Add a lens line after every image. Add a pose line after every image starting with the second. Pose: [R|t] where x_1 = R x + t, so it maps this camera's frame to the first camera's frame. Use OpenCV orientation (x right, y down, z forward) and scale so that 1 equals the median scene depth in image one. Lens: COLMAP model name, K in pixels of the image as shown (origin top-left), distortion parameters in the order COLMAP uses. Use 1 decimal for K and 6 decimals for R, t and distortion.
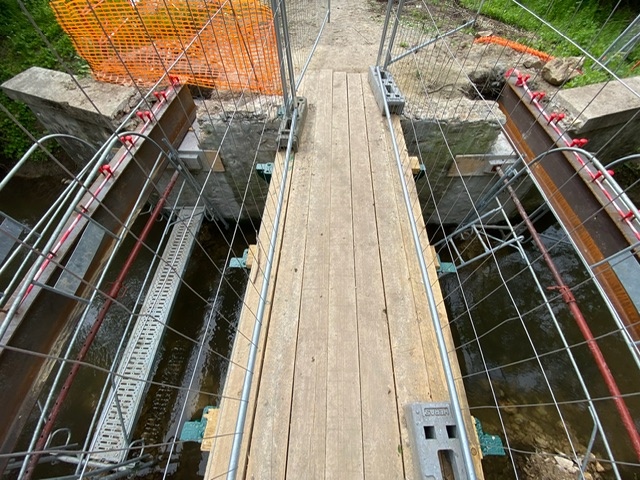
lens RADIAL K [[255.2, 0, 317.5], [0, 255.2, 239.5], [0, 0, 1]] dist [-0.007085, -0.002577]
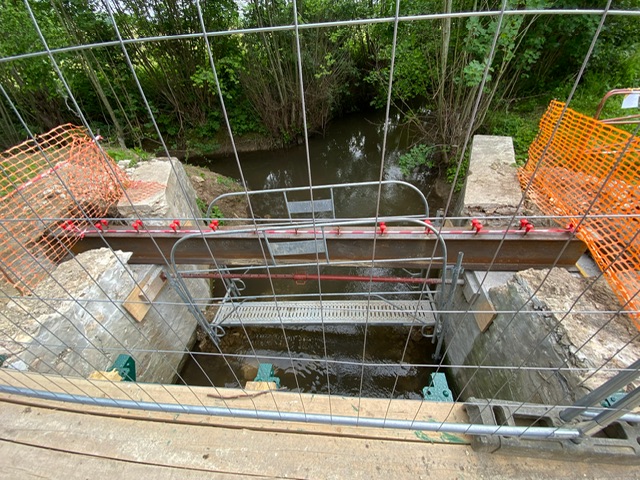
lens RADIAL K [[255.2, 0, 319.0], [0, 255.2, 242.4], [0, 0, 1]] dist [-0.007085, -0.002577]
pose [[-0.028895, 0.656405, -0.753856, 0.031787], [-0.794333, 0.442740, 0.415953, -0.461581], [0.606796, 0.610831, 0.508611, 0.306206]]
